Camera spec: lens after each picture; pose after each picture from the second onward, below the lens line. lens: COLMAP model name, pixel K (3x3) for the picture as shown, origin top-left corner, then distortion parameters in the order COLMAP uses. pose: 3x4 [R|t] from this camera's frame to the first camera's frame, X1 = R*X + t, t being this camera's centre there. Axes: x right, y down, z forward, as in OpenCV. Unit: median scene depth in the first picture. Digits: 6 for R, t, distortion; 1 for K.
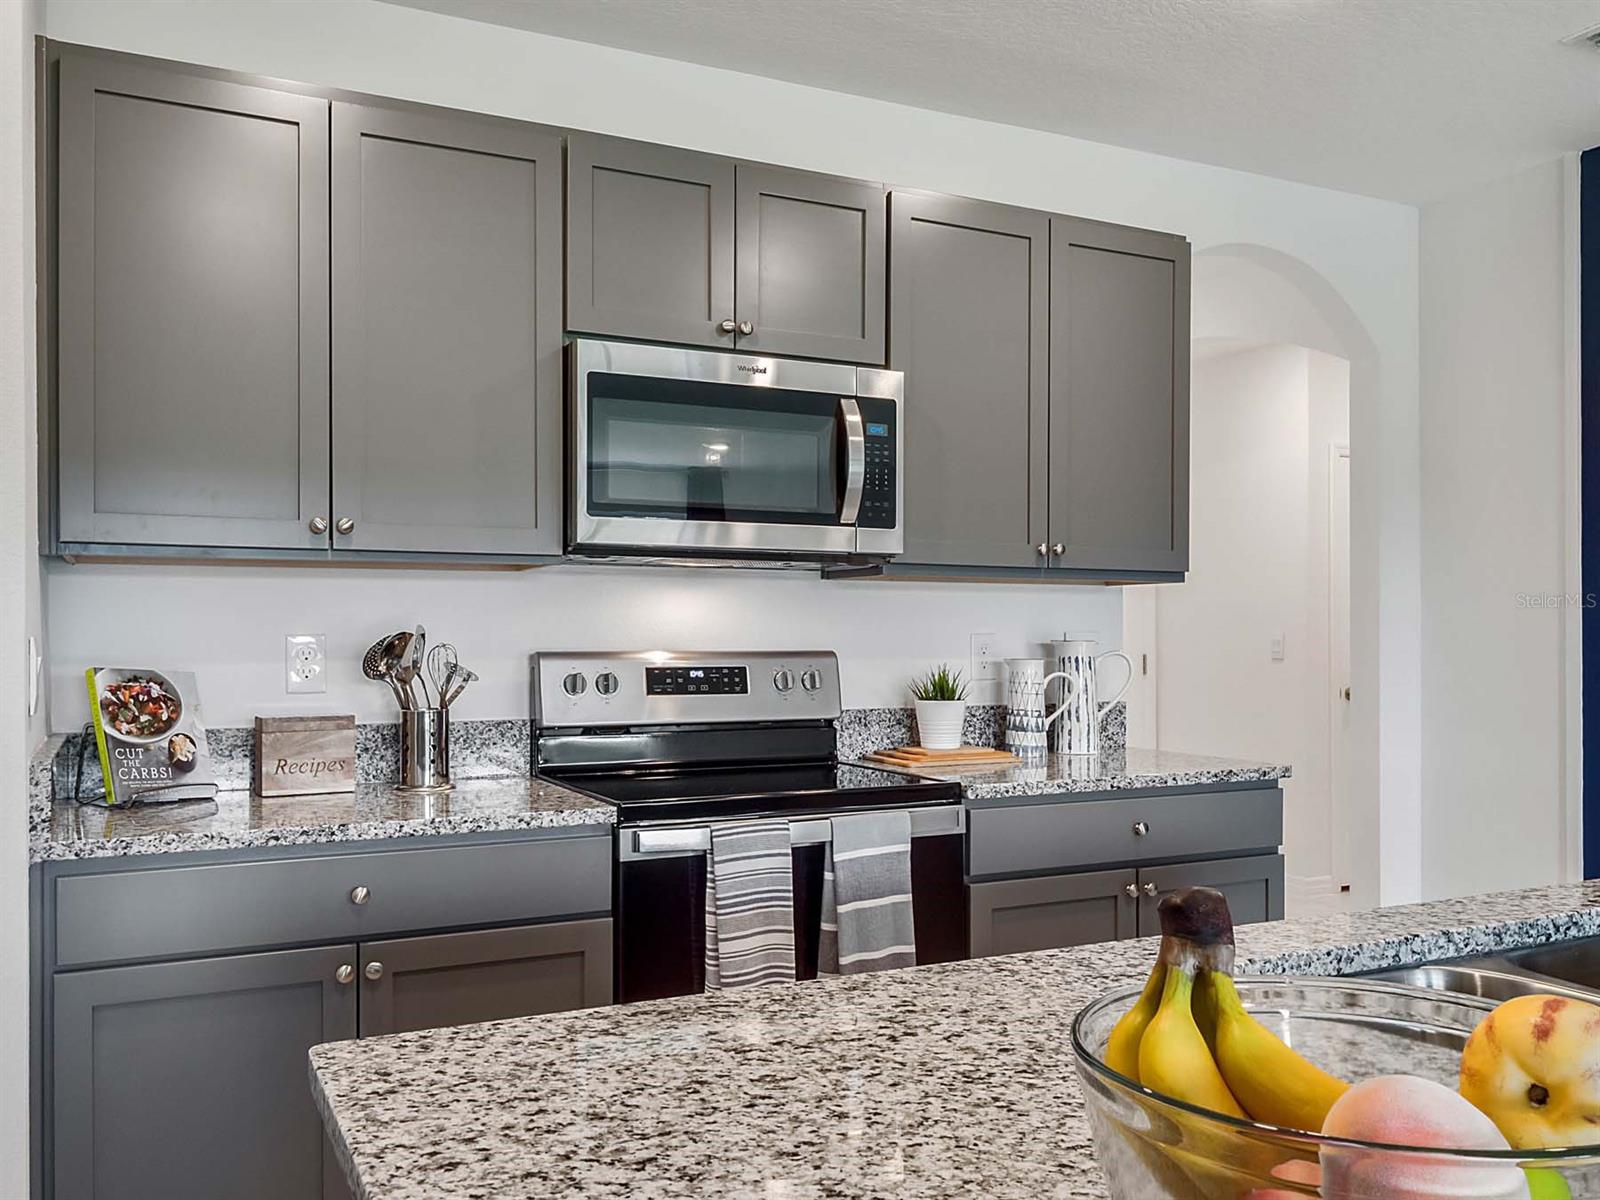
lens RADIAL K [[1296.7, 0, 774.5], [0, 1296.7, 631.2], [0, 0, 1]] dist [0.008464, 0.000186]
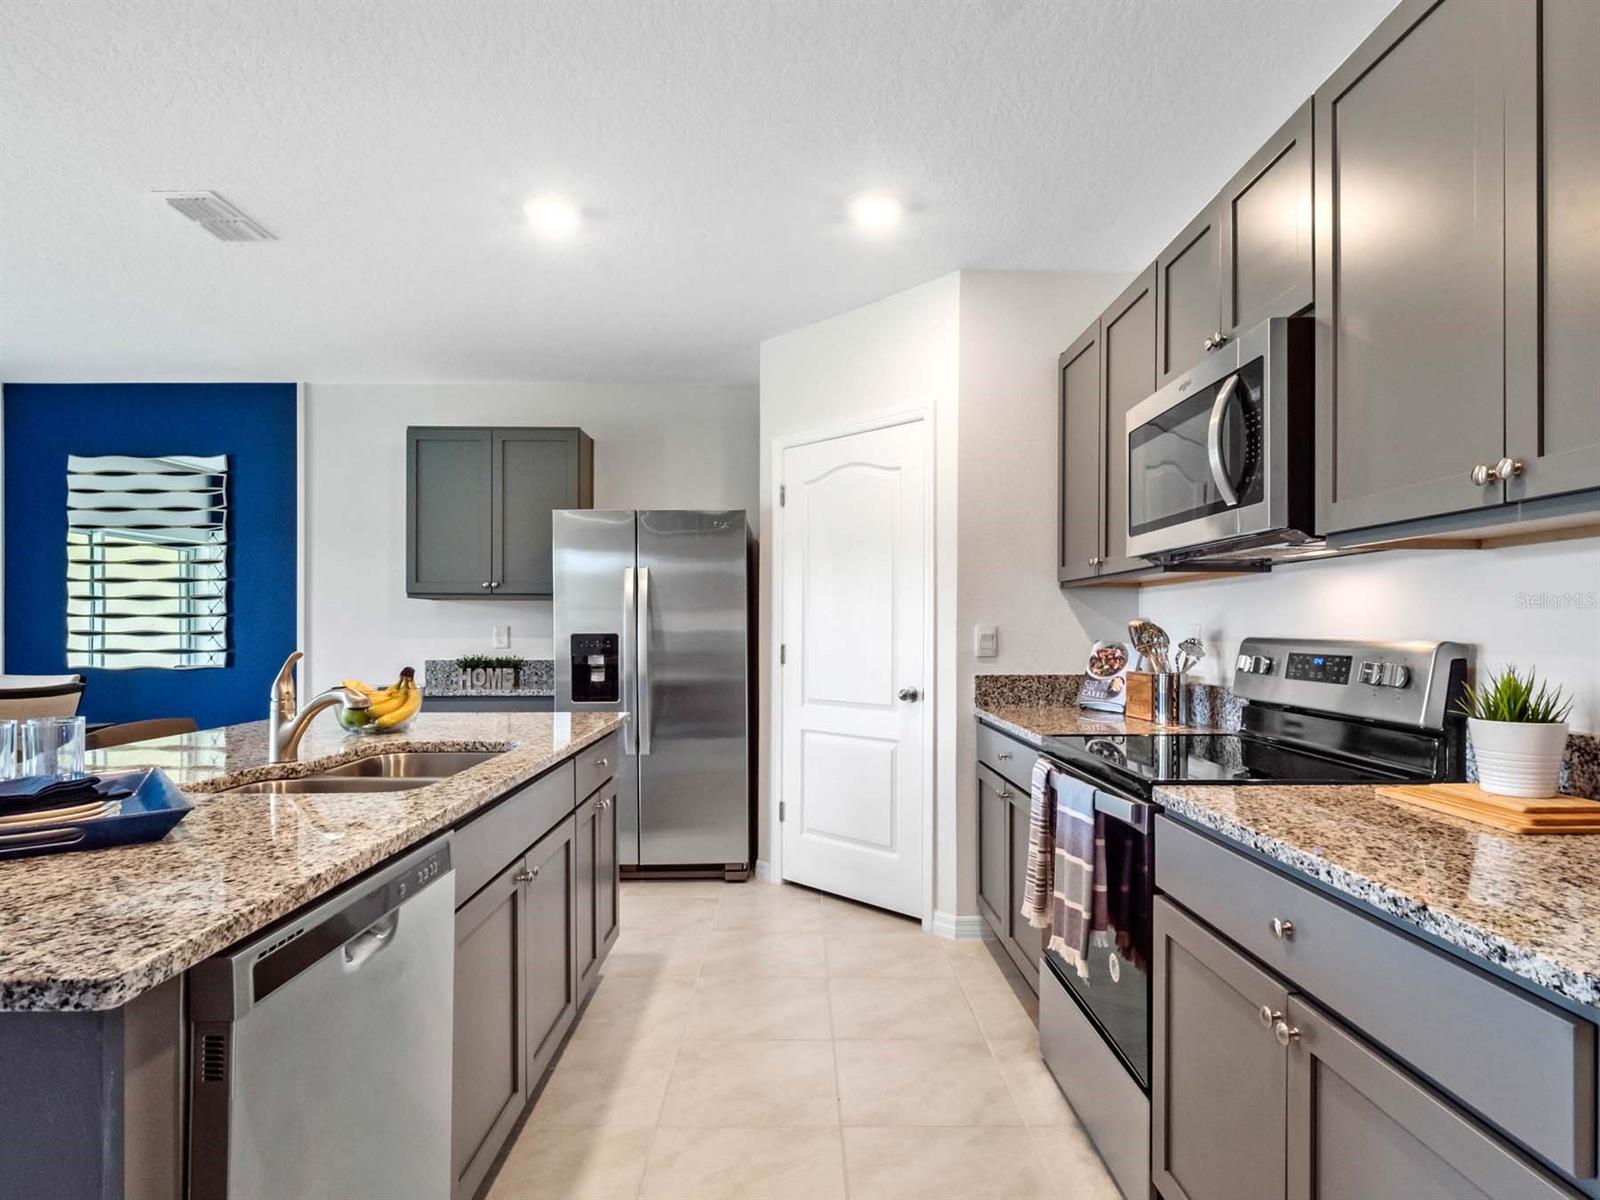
lens RADIAL K [[870.6, 0, 798.2], [0, 870.6, 621.8], [0, 0, 1]] dist [-0.003621, -0.001113]
pose [[-0.424548, -0.005240, -0.905390, 0.756647], [0.003175, 0.999968, -0.007276, 0.006006], [0.905400, -0.005964, -0.424518, 0.957799]]
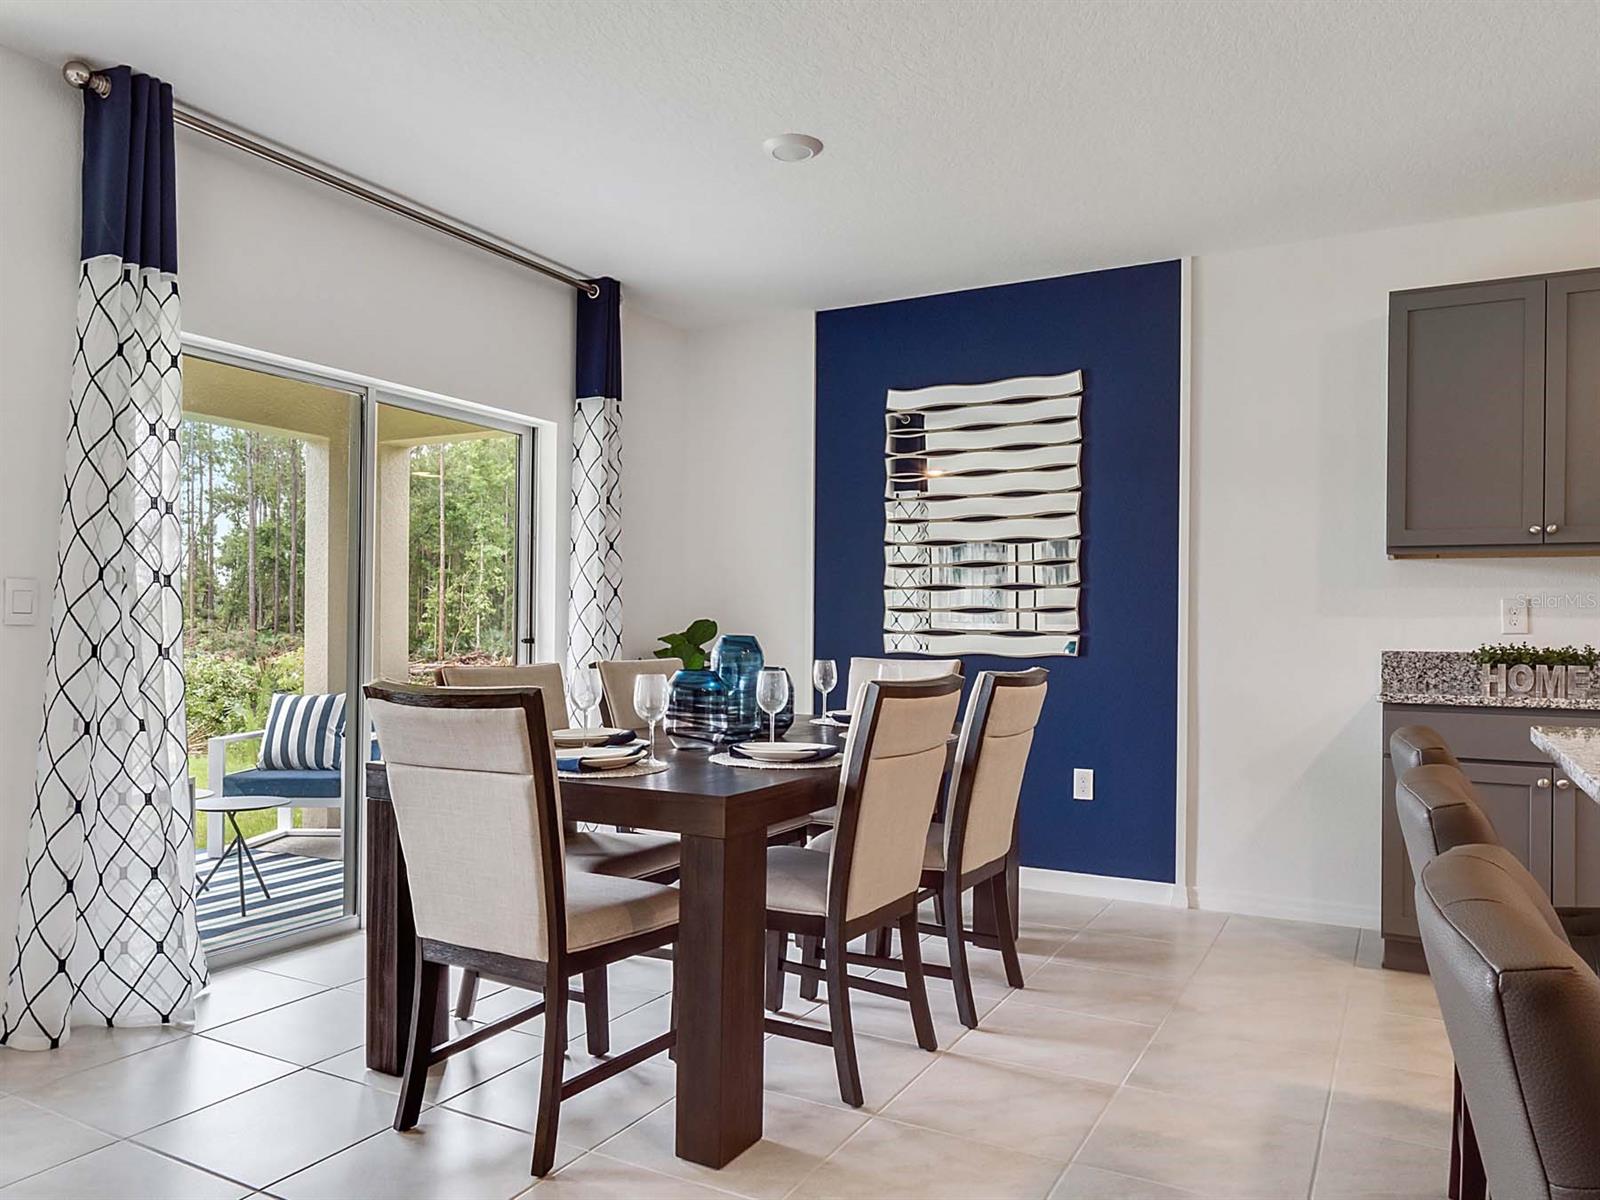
lens RADIAL K [[1122.7, 0, 808.3], [0, 1122.7, 624.2], [0, 0, 1]] dist [-0.003678, -0.000245]
pose [[-0.807875, -0.002807, -0.589347, 0.970450], [-0.003568, 0.999994, 0.000129, 0.034204], [0.589343, 0.002207, -0.807880, 0.315055]]
